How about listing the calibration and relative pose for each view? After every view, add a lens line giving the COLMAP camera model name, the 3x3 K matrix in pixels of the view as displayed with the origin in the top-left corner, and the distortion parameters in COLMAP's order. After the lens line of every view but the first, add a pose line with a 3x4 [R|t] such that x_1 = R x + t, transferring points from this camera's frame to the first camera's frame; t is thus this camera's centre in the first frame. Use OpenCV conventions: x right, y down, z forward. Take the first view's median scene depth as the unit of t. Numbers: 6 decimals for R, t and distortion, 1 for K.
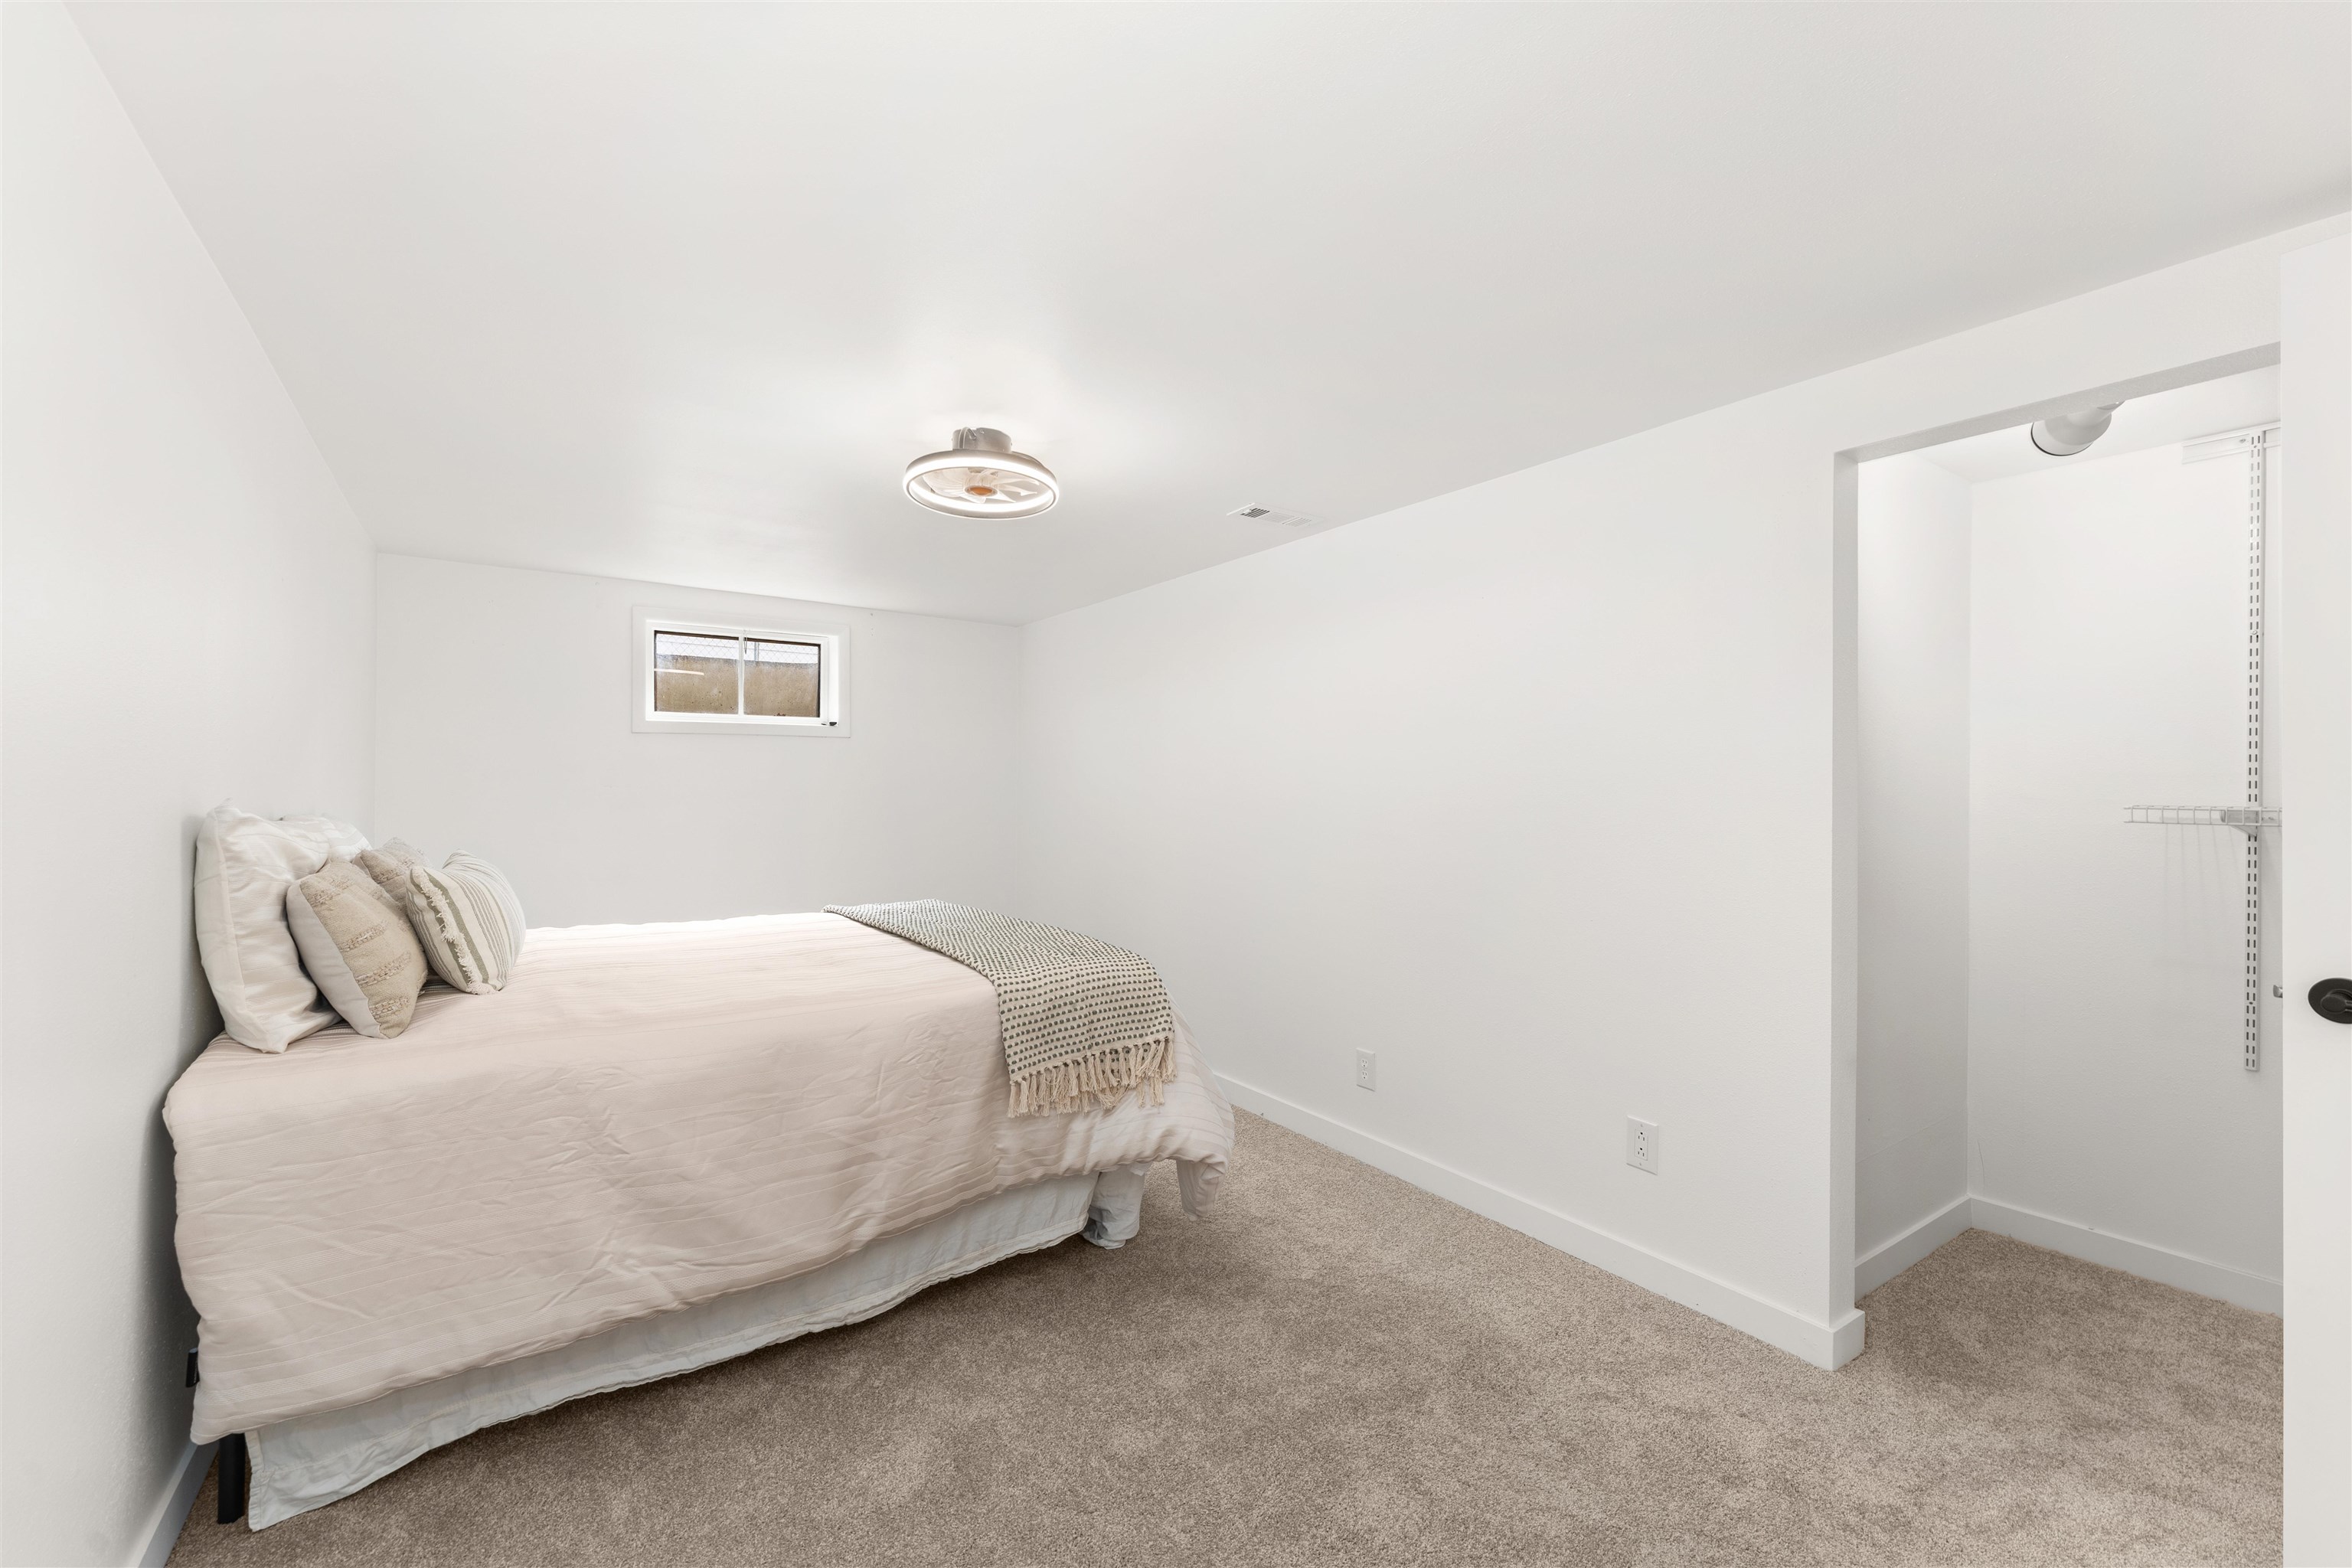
lens RADIAL K [[971.8, 0, 1176.0], [0, 971.8, 784.0], [0, 0, 1]] dist [0.000064, 0.000139]
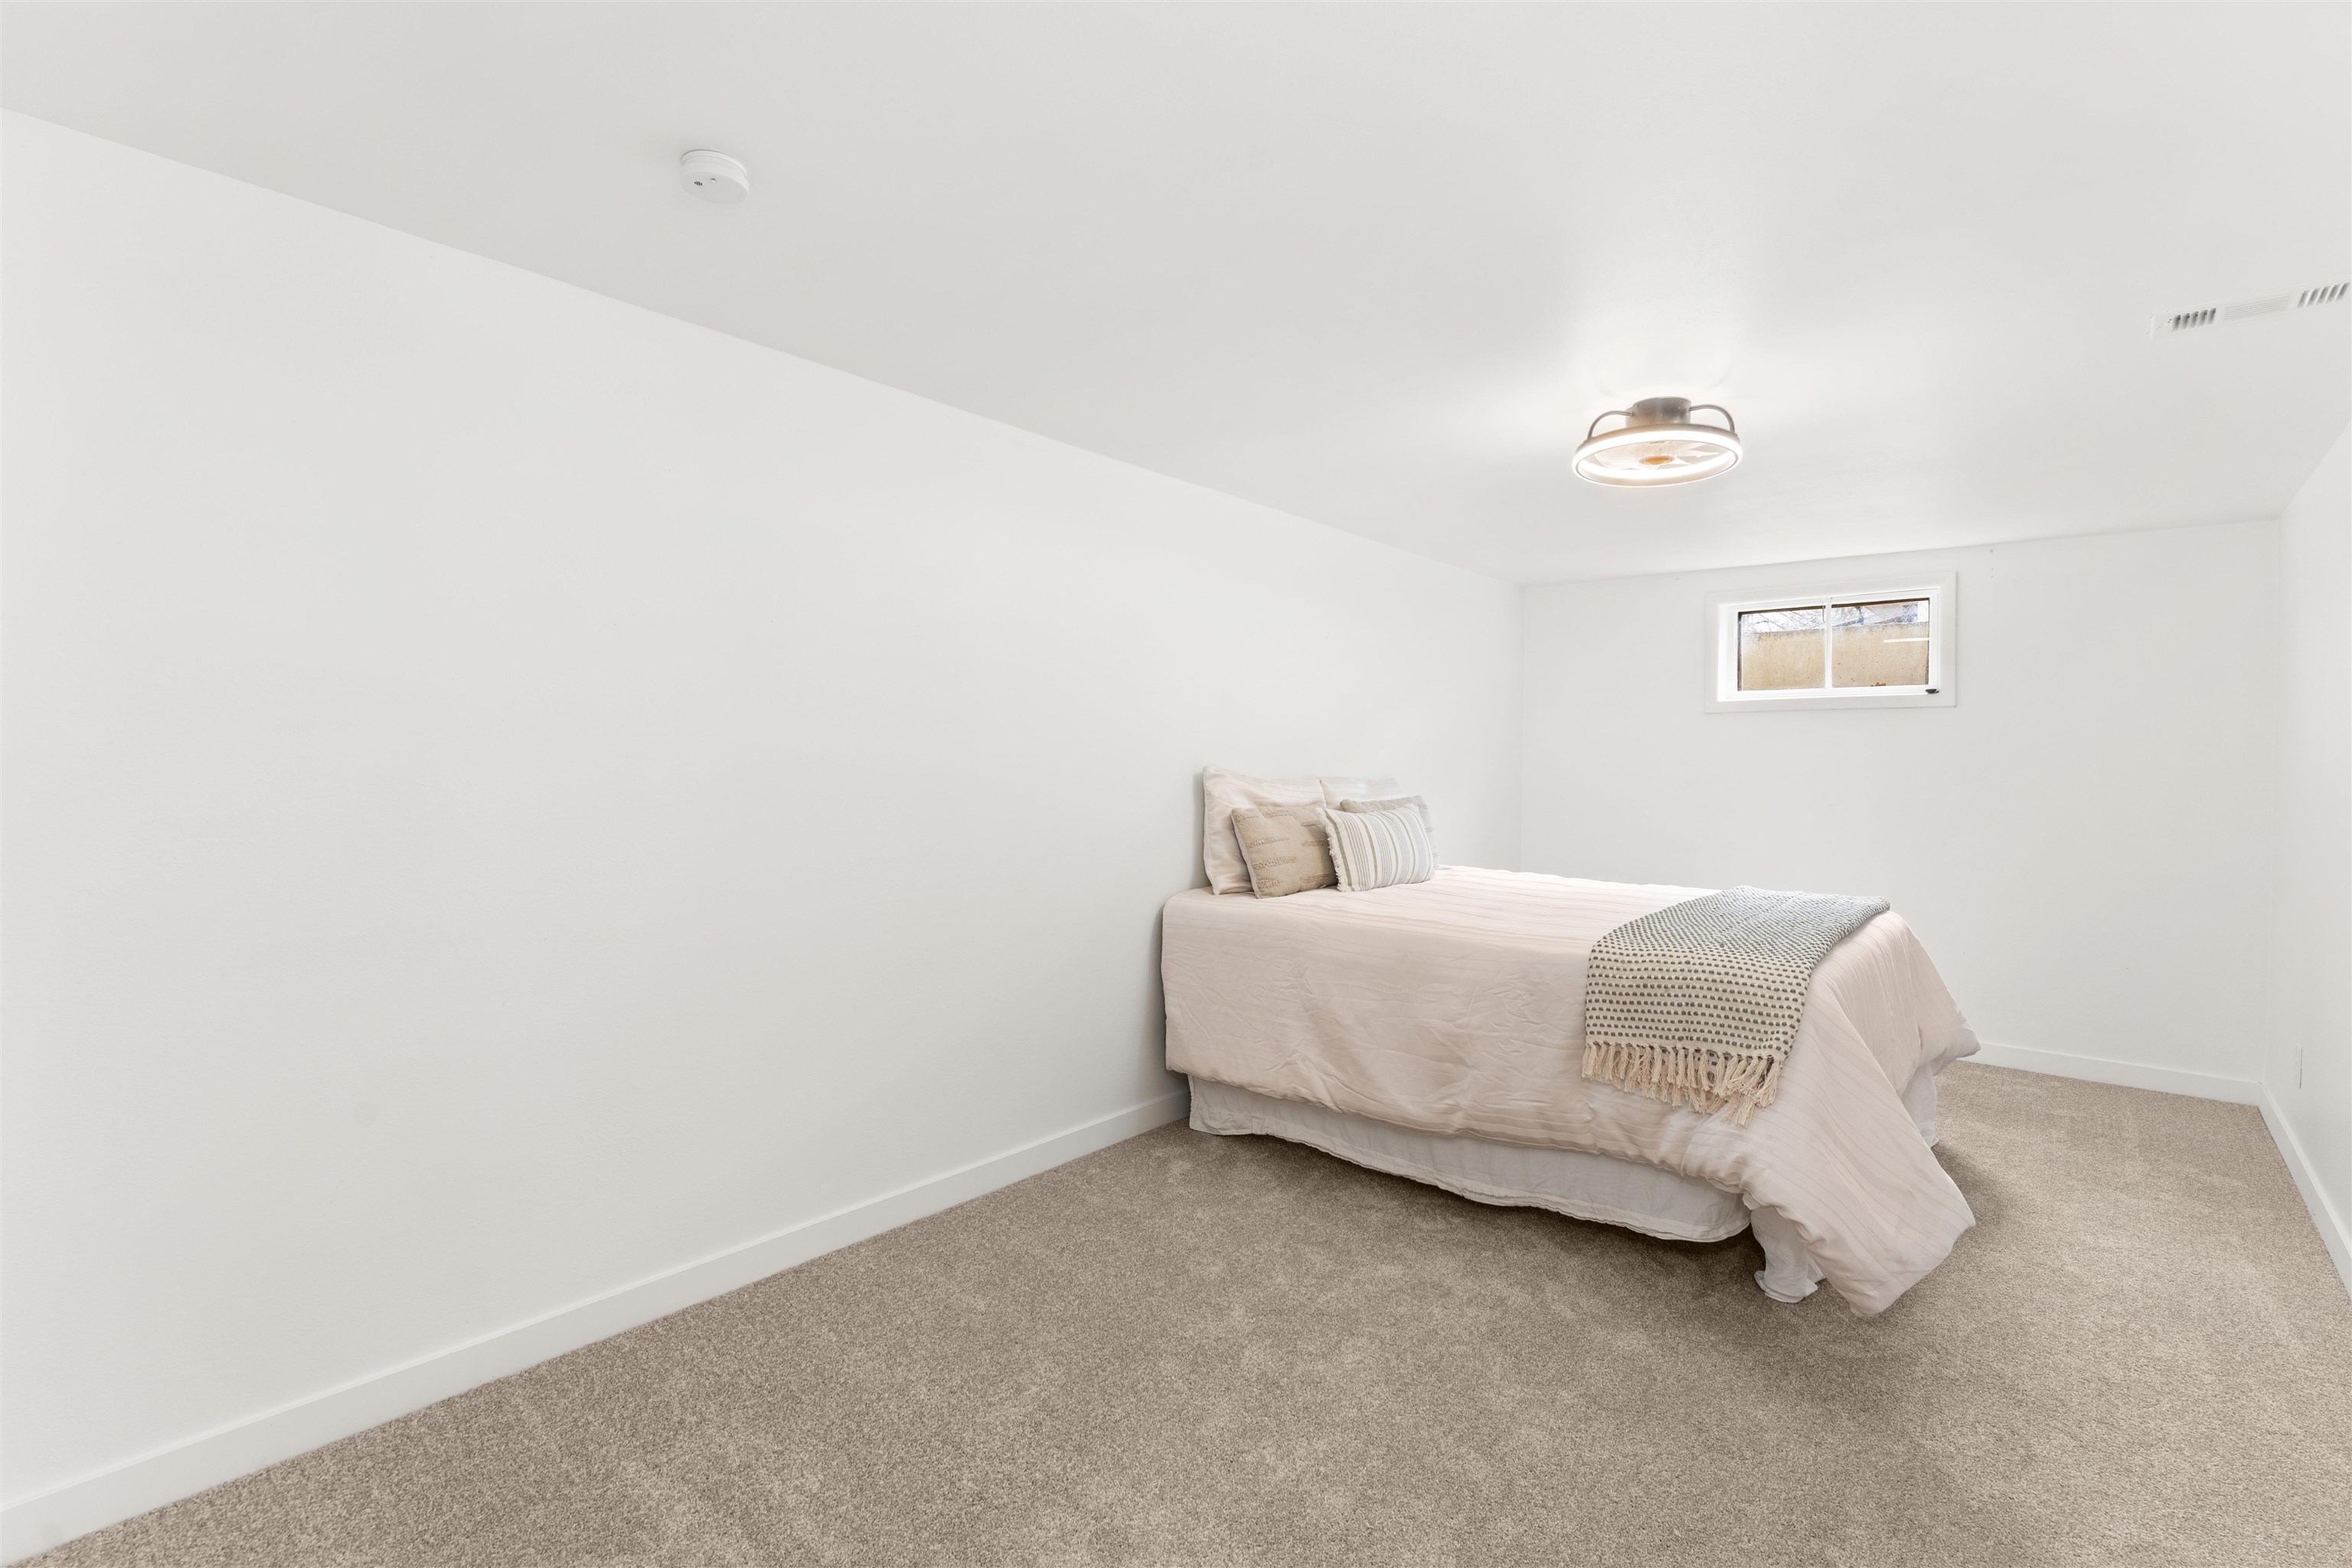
lens RADIAL K [[1044.9, 0, 1175.4], [0, 1044.9, 756.9], [0, 0, 1]] dist [0.000273, -0.000008]
pose [[0.255812, -0.004120, -0.966718, 0.827813], [-0.004112, 0.999977, -0.005350, 0.008247], [0.966718, 0.005344, 0.255789, 0.297920]]
